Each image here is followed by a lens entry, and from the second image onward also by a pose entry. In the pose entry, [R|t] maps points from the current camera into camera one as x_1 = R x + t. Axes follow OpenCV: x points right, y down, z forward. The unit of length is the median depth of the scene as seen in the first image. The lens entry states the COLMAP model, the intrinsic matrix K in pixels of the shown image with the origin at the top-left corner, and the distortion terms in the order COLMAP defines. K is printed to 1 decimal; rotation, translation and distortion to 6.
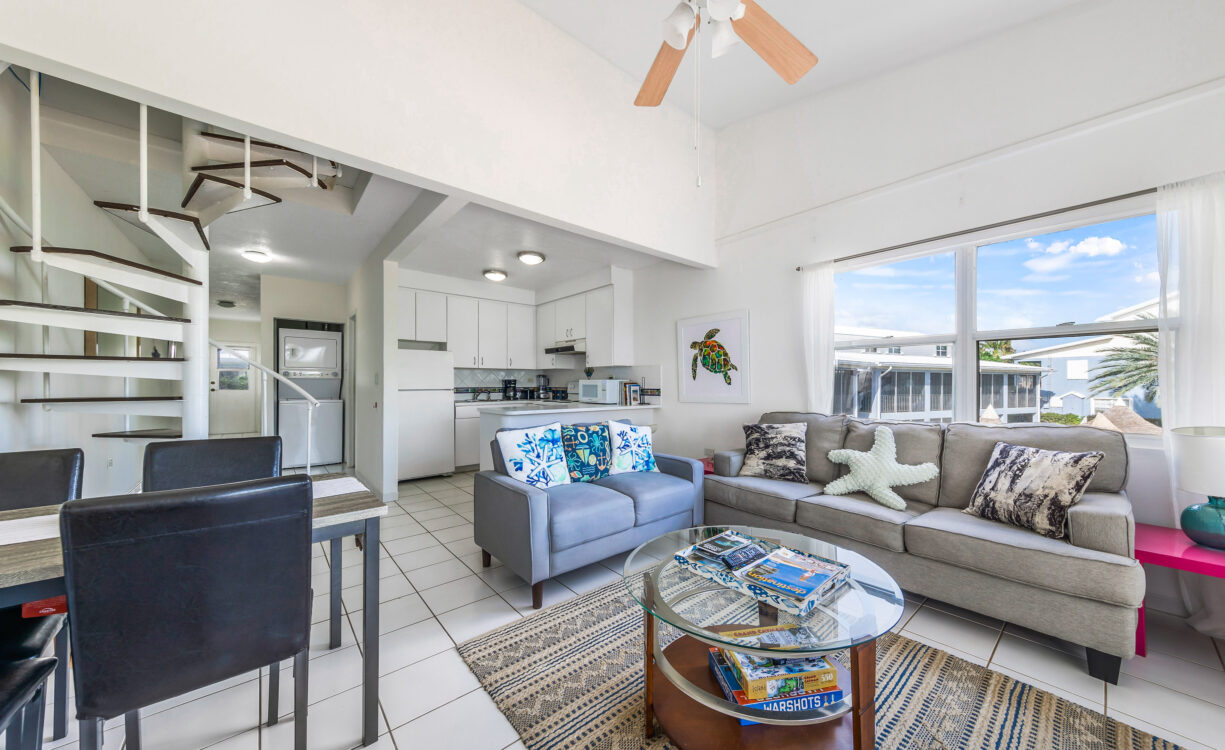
lens RADIAL K [[412.8, 0, 612.5], [0, 412.8, 375.0], [0, 0, 1]] dist [-0.000091, -0.000012]
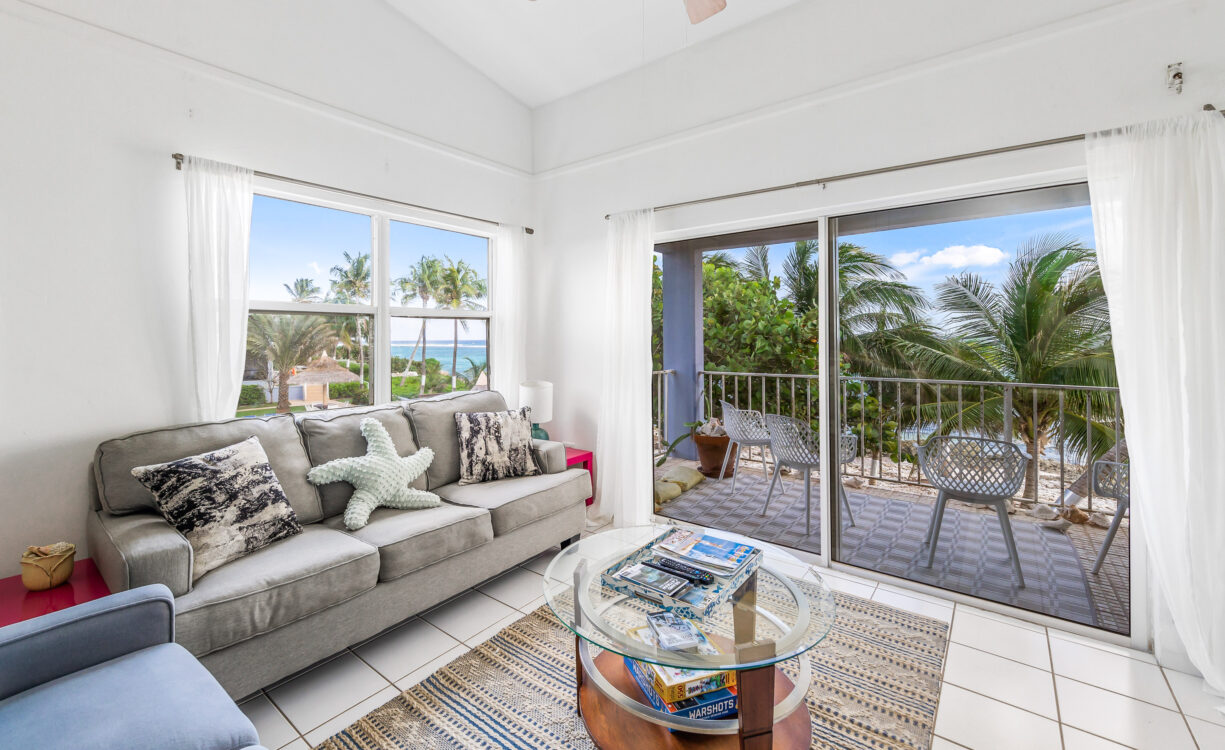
lens RADIAL K [[498.3, 0, 611.7], [0, 498.3, 345.7], [0, 0, 1]] dist [0.001057, 0.000081]
pose [[-0.203329, -0.009508, 0.979064, -0.469612], [-0.001872, 0.999955, 0.009322, -0.031870], [-0.979109, 0.000063, -0.203337, 0.927630]]
